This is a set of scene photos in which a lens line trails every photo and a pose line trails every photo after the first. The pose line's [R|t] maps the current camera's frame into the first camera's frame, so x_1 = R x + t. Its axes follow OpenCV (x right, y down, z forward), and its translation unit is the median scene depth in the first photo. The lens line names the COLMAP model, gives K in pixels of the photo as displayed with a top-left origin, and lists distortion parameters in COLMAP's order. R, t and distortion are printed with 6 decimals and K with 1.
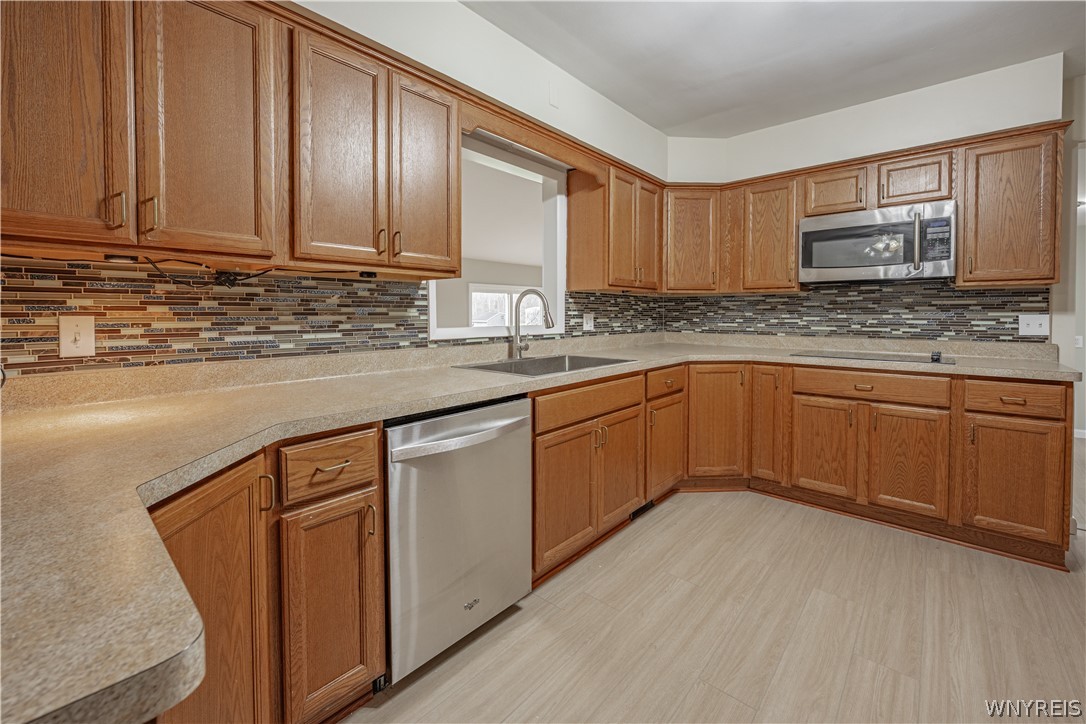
lens RADIAL K [[466.2, 0, 523.8], [0, 466.2, 322.9], [0, 0, 1]] dist [-0.006911, 0.000816]
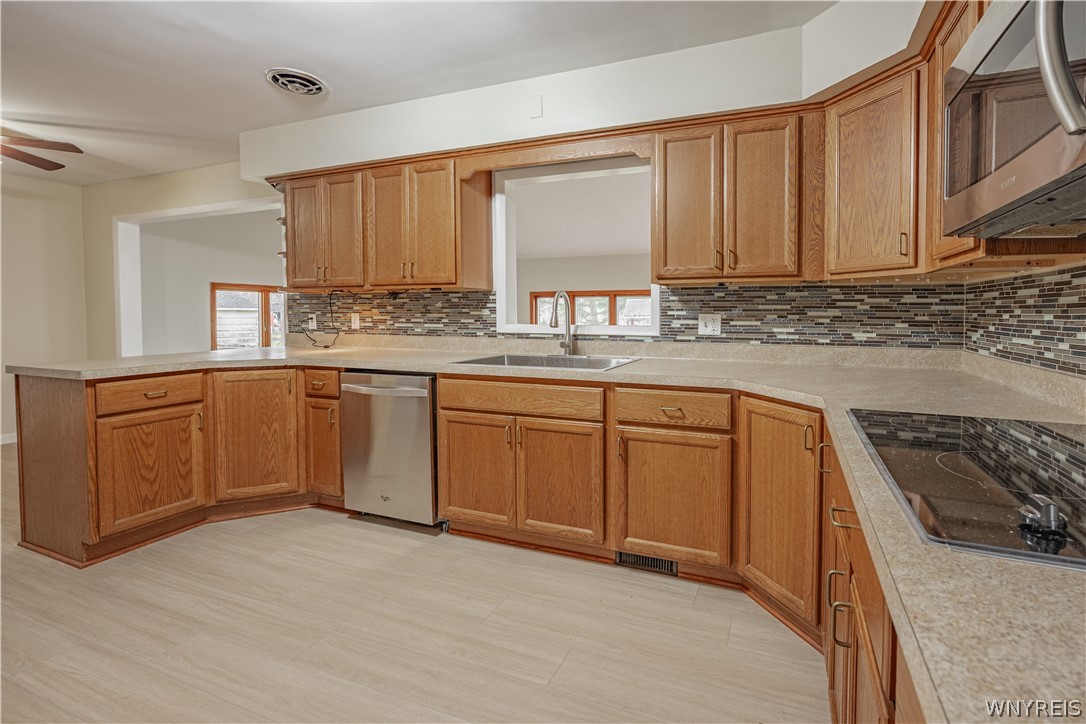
lens RADIAL K [[466.2, 0, 637.2], [0, 466.2, 322.0], [0, 0, 1]] dist [-0.006911, 0.000816]
pose [[0.390413, 0.021852, -0.920381, 1.034774], [-0.021727, 0.999659, 0.014519, -0.018858], [0.920384, 0.014329, 0.390754, 0.731618]]
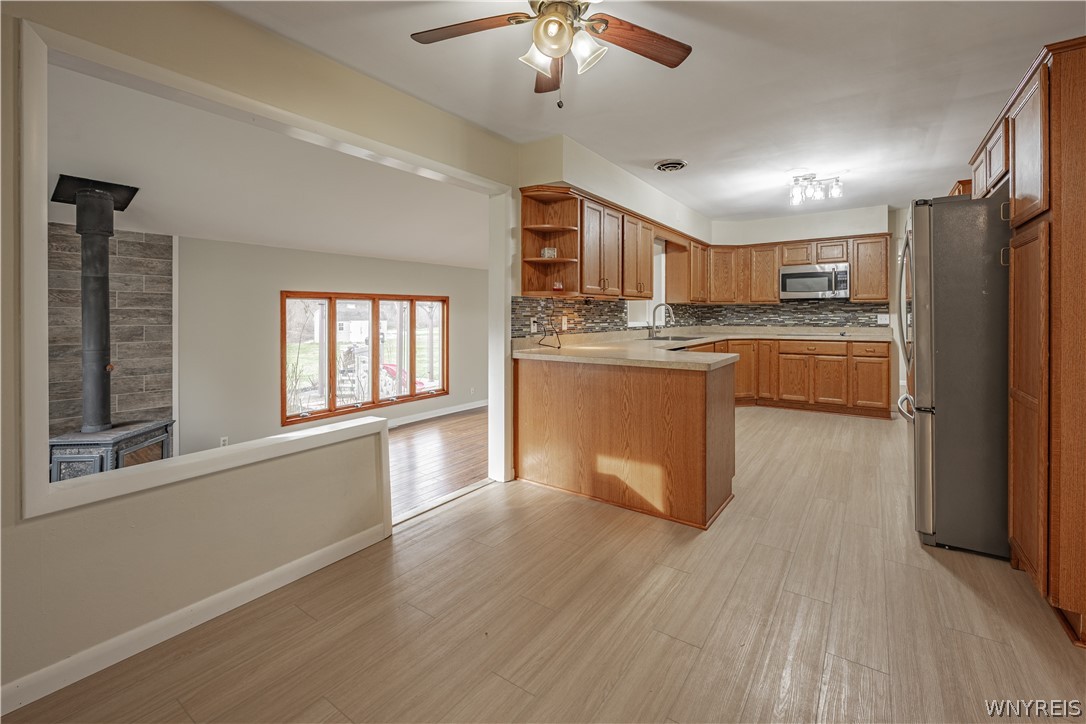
lens RADIAL K [[466.2, 0, 537.4], [0, 466.2, 318.2], [0, 0, 1]] dist [-0.006911, 0.000816]
pose [[0.995106, -0.005250, 0.098669, -0.732765], [0.006793, 0.999860, -0.015307, 0.021592], [-0.098575, 0.015902, 0.995003, -1.005764]]
